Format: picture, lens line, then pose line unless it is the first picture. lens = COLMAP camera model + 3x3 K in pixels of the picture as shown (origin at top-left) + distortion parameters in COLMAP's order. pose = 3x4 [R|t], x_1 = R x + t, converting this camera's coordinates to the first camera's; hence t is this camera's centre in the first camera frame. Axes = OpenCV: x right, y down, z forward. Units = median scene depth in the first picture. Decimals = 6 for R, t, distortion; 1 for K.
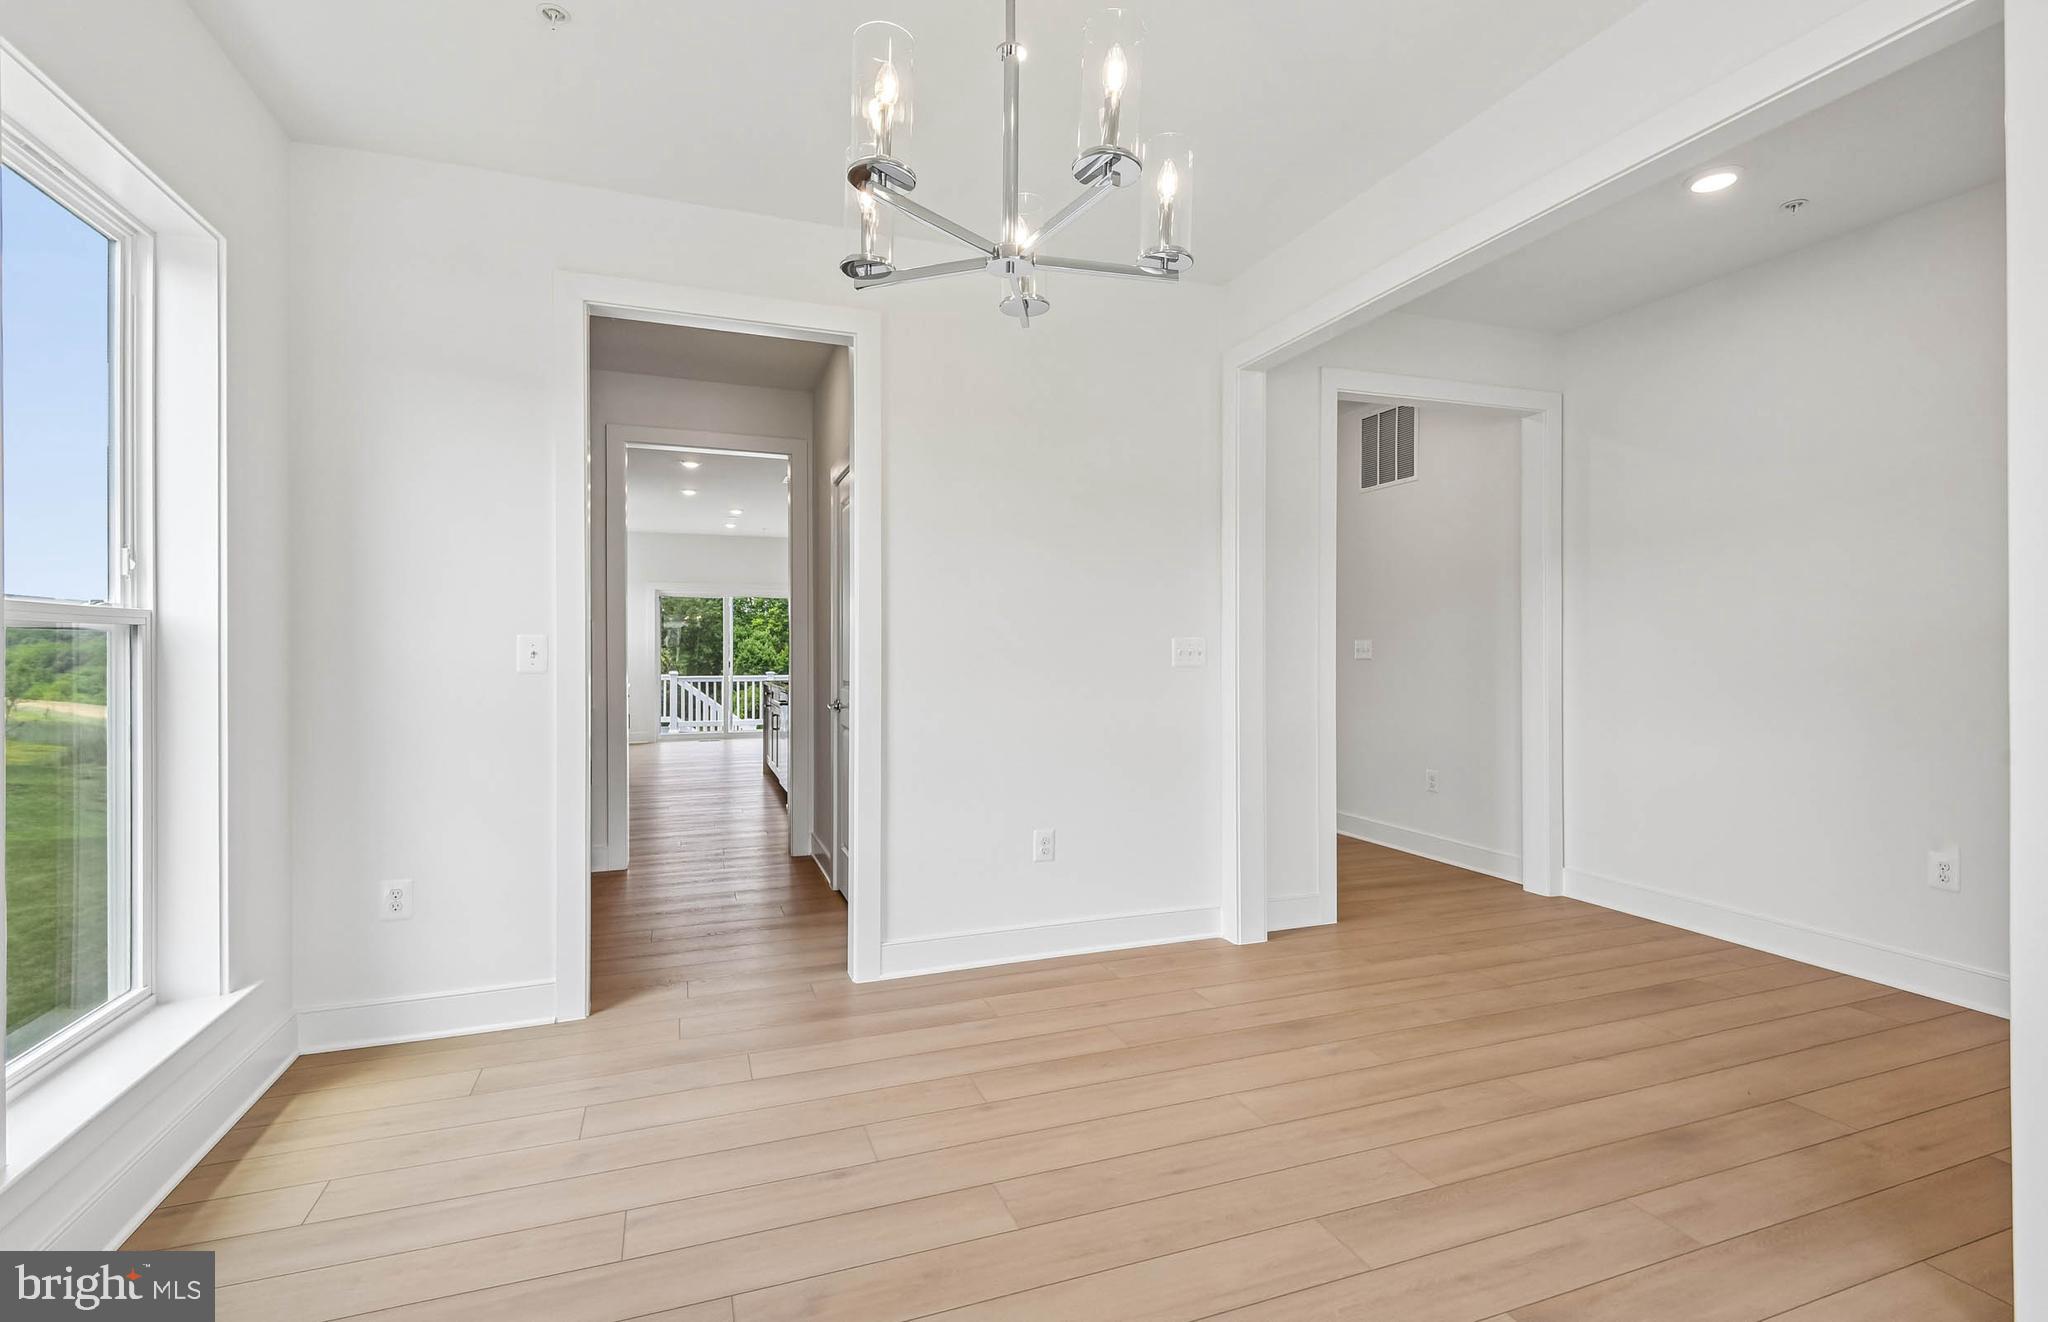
lens RADIAL K [[942.2, 0, 1016.4], [0, 942.2, 651.2], [0, 0, 1]] dist [0.016769, -0.000633]
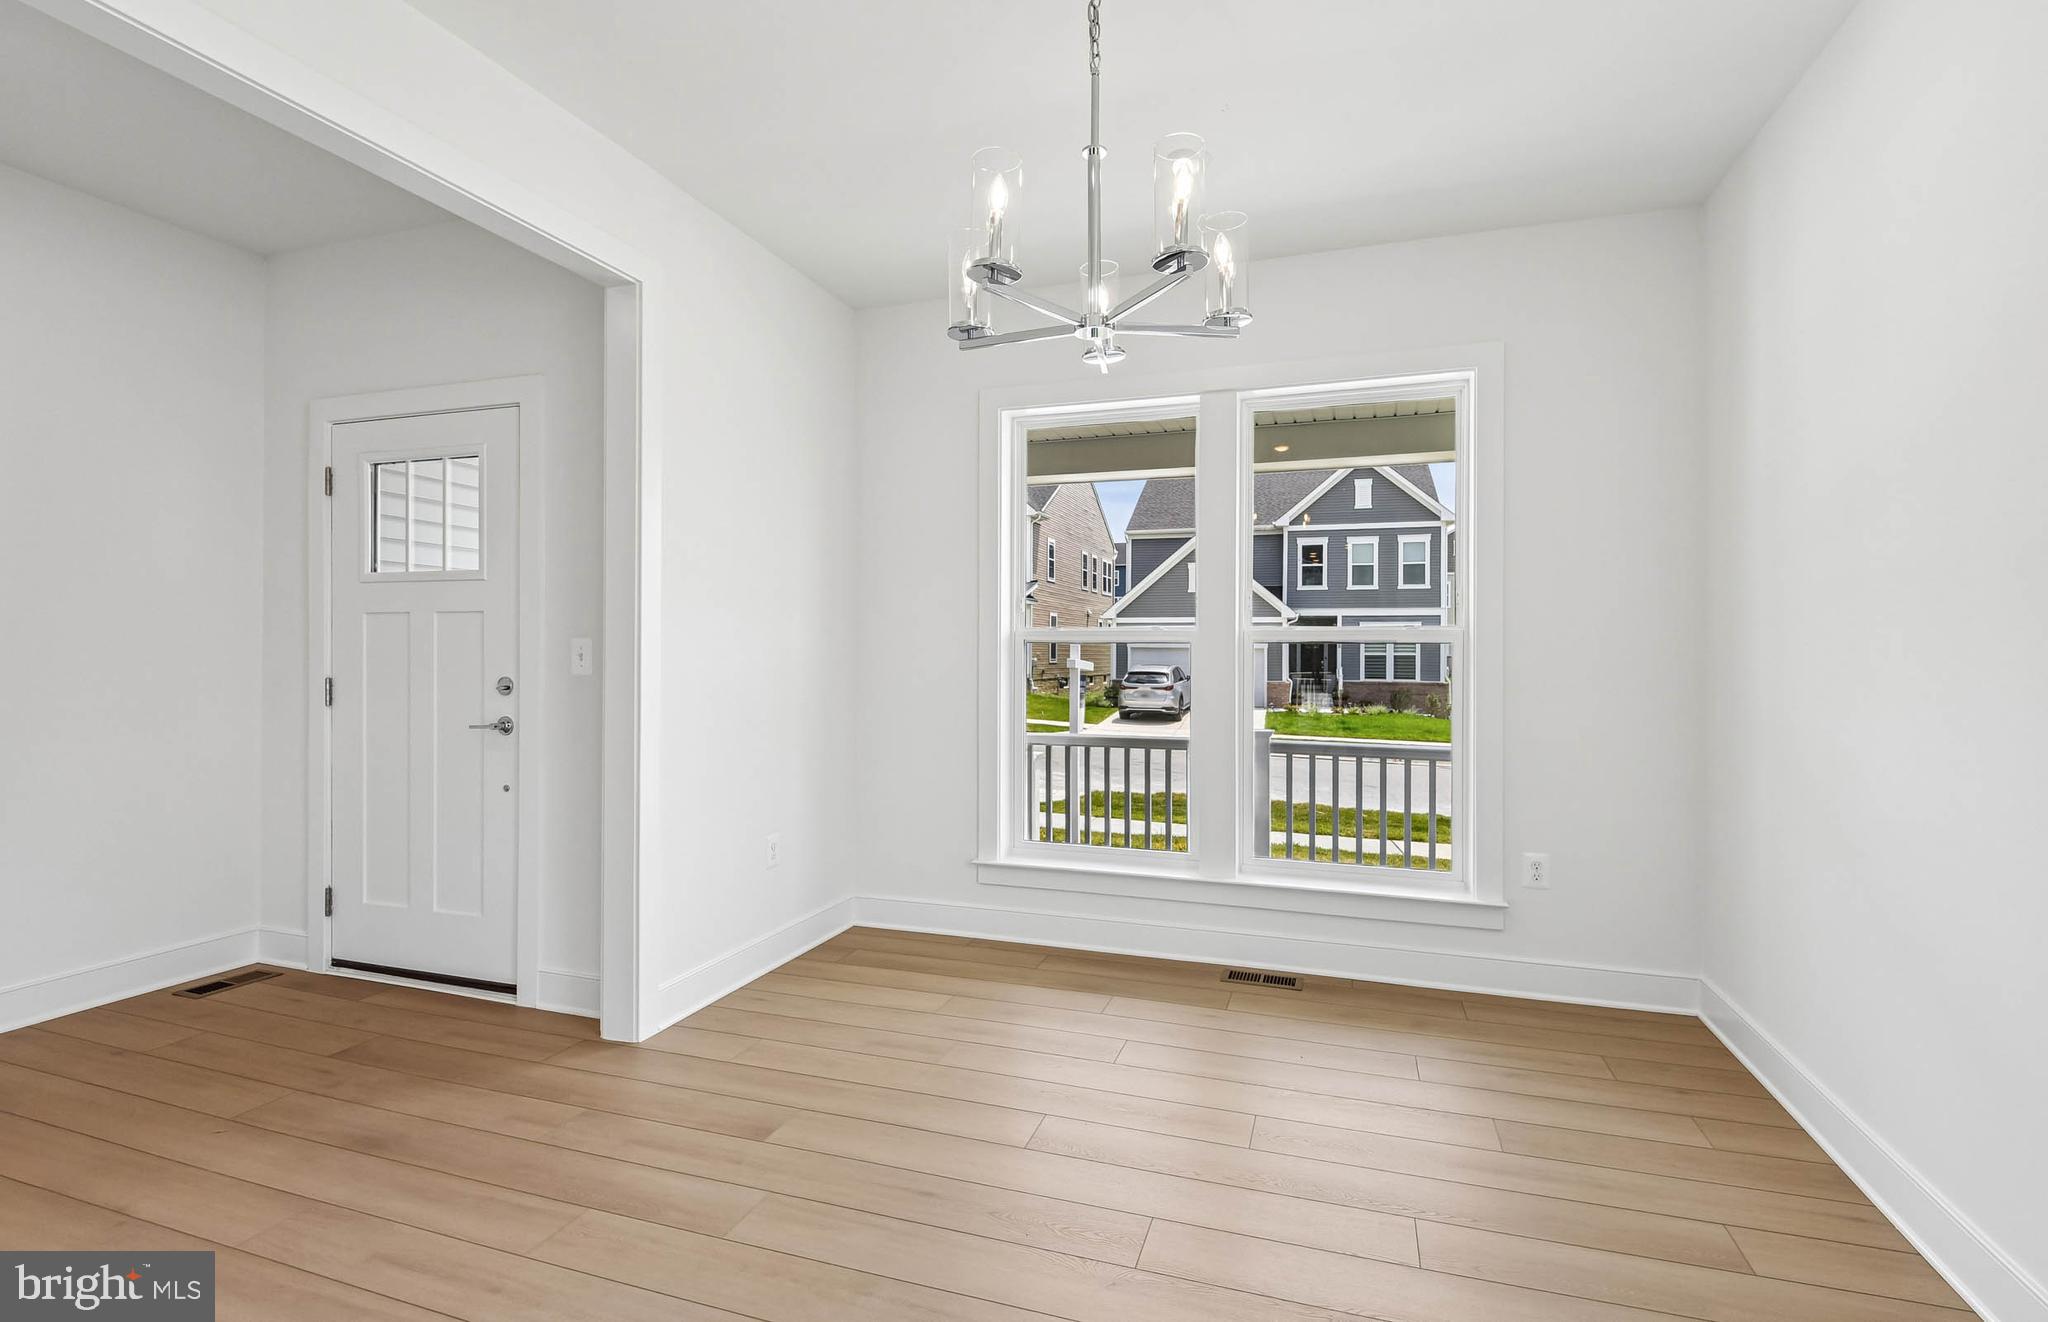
lens RADIAL K [[942.2, 0, 1024.9], [0, 942.2, 658.1], [0, 0, 1]] dist [0.016769, -0.000633]
pose [[-0.771422, -0.001921, 0.636321, -0.466980], [-0.000298, 0.999996, 0.002657, 0.002790], [-0.636324, 0.001860, -0.771419, 1.344747]]
